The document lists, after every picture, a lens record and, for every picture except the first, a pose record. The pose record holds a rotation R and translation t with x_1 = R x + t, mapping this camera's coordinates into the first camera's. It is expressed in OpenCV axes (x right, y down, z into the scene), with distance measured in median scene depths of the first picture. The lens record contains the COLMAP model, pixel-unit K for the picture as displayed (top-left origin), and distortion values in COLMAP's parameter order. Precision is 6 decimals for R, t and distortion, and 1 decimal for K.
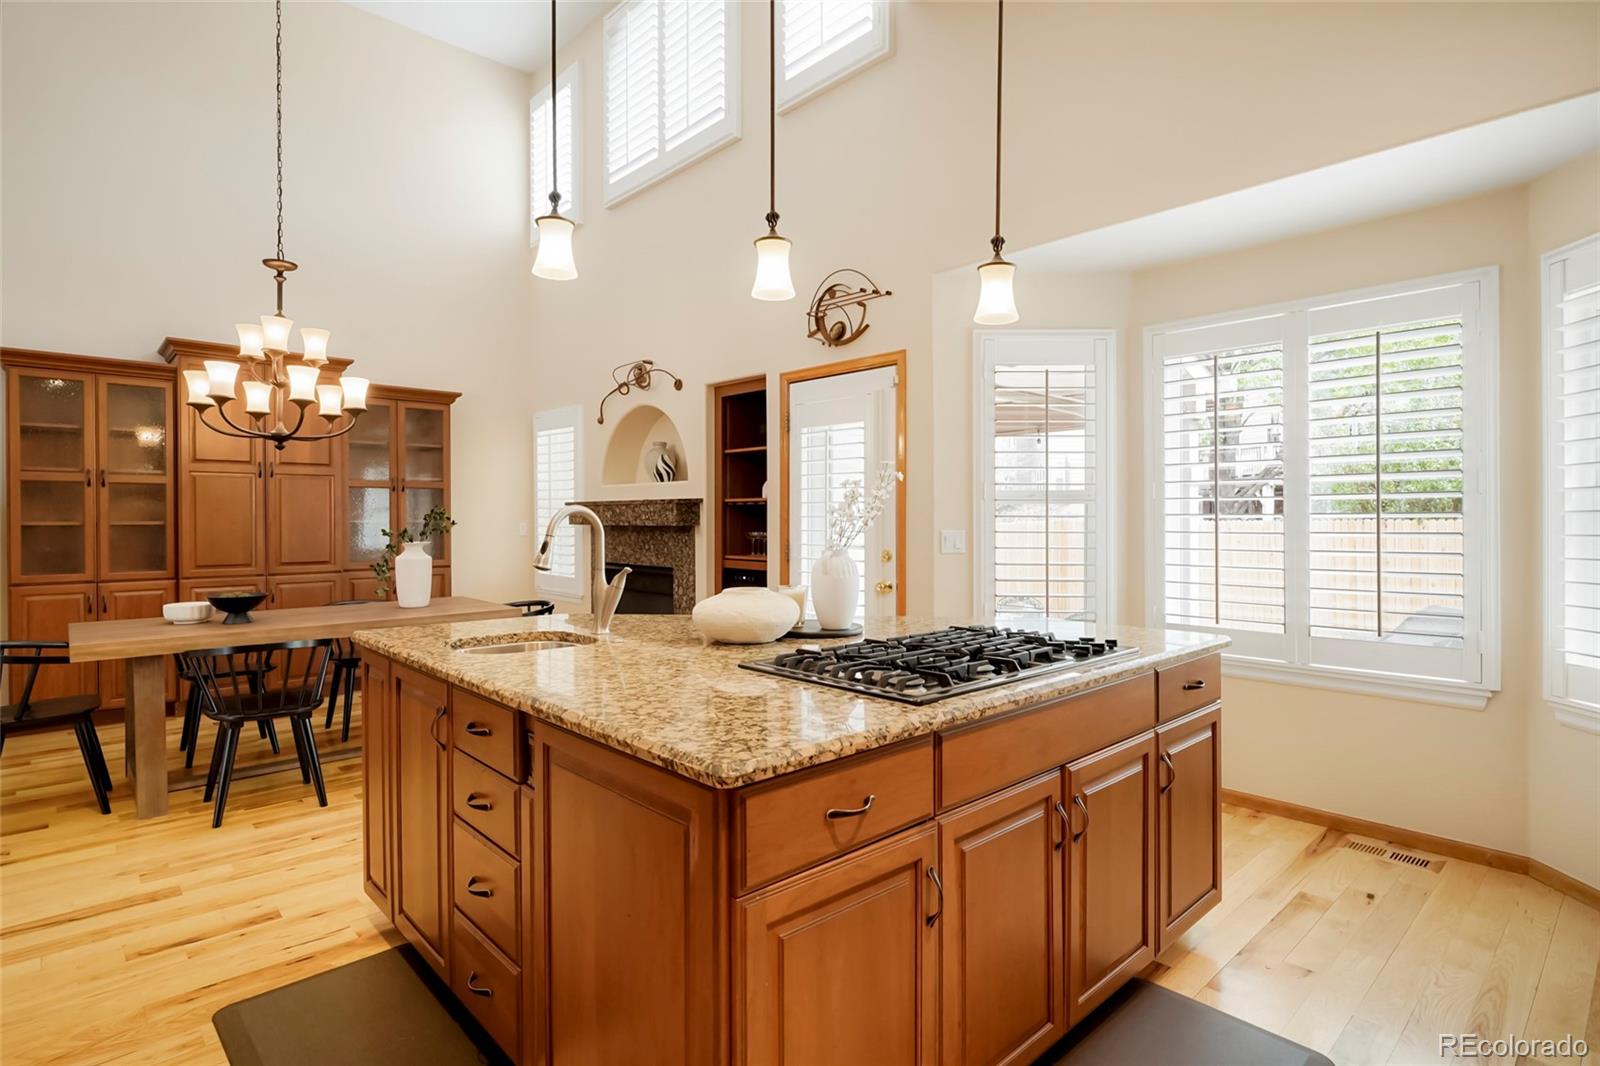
lens RADIAL K [[799.3, 0, 804.0], [0, 799.3, 524.4], [0, 0, 1]] dist [-0.003046, -0.001712]
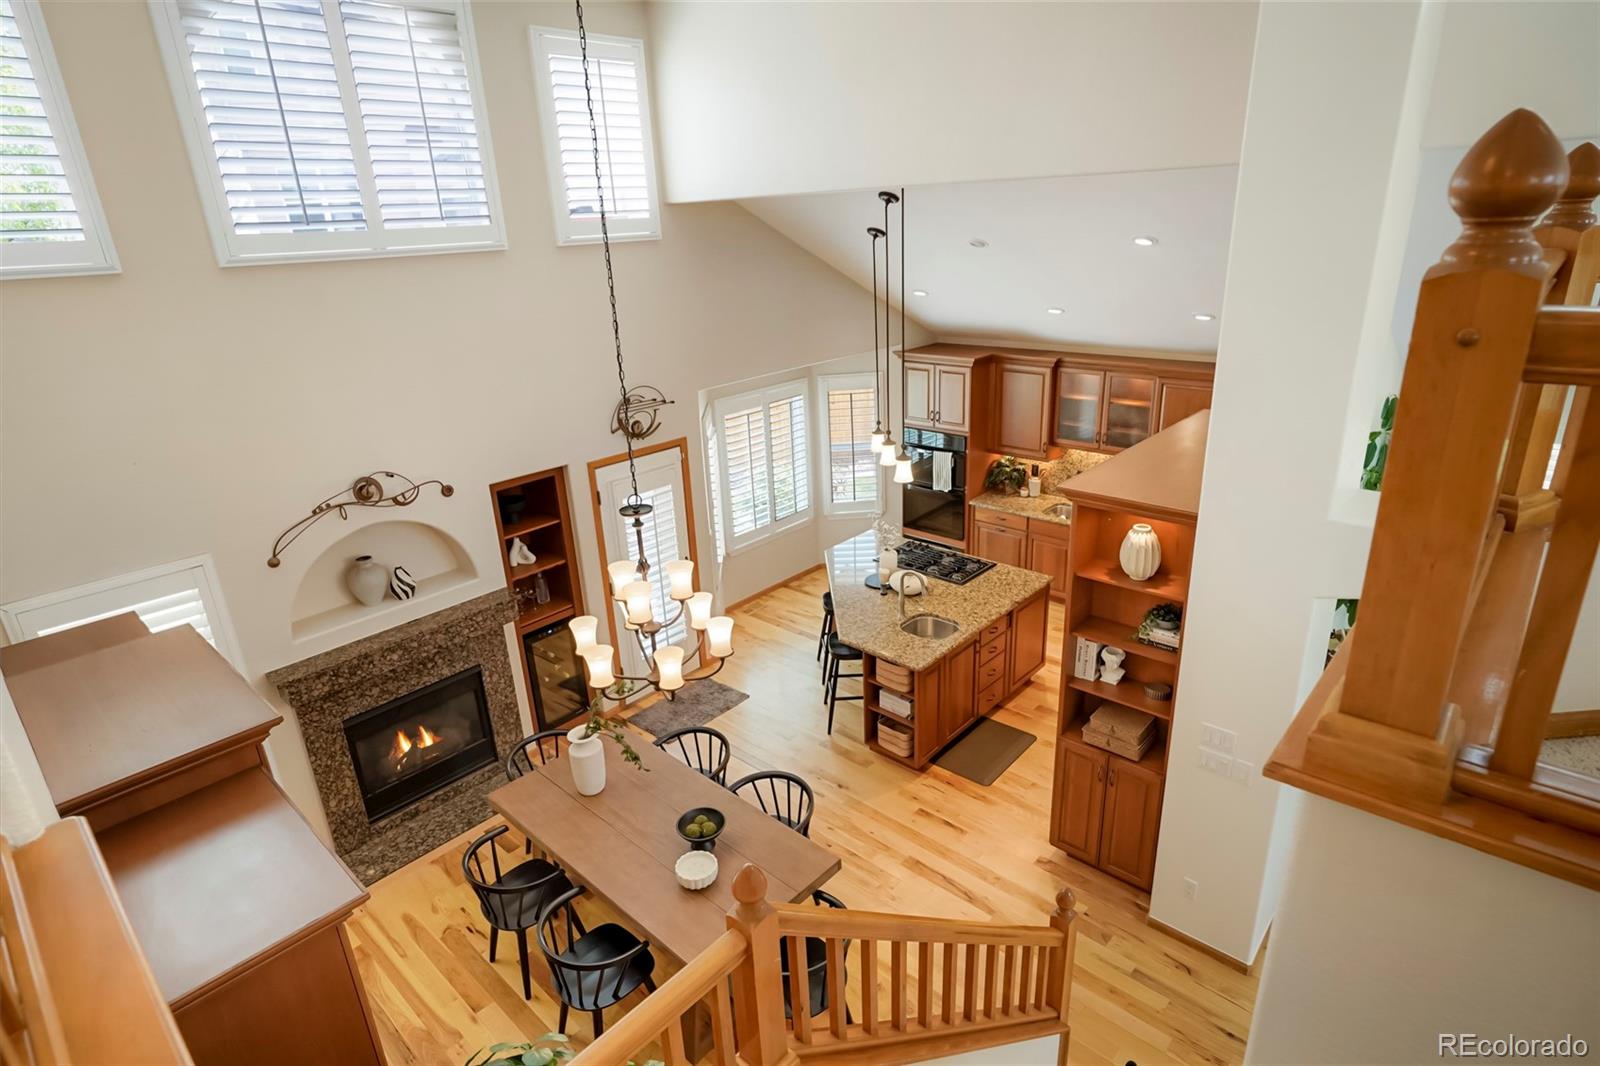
lens RADIAL K [[852.5, 0, 811.2], [0, 852.5, 533.9], [0, 0, 1]] dist [-0.008022, -0.000783]
pose [[-0.071509, -0.344880, 0.935919, -1.253710], [0.054330, 0.935581, 0.348906, -0.496210], [-0.995959, 0.075799, -0.048165, 0.673766]]
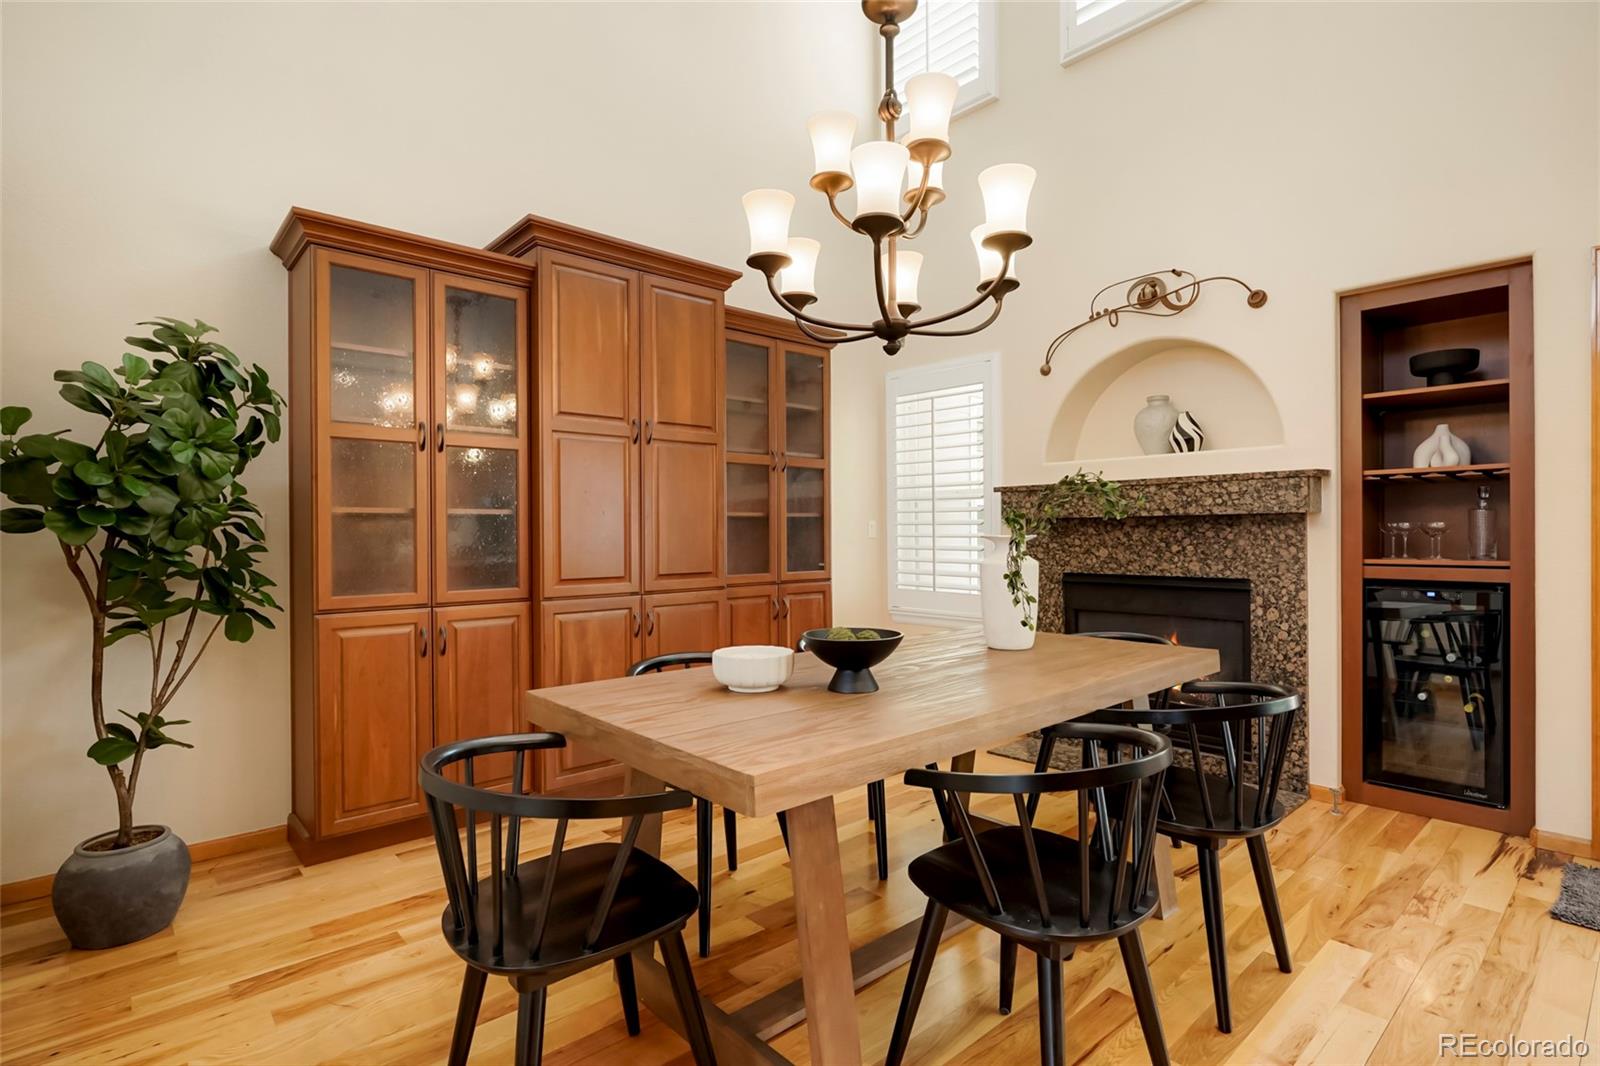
lens RADIAL K [[782.0, 0, 804.7], [0, 782.0, 536.3], [0, 0, 1]] dist [-0.008753, 0.001602]
pose [[0.999584, -0.006268, -0.028135, -0.553970], [0.006120, 0.999967, -0.005336, 0.022359], [0.028168, 0.005162, 0.999590, 0.384197]]
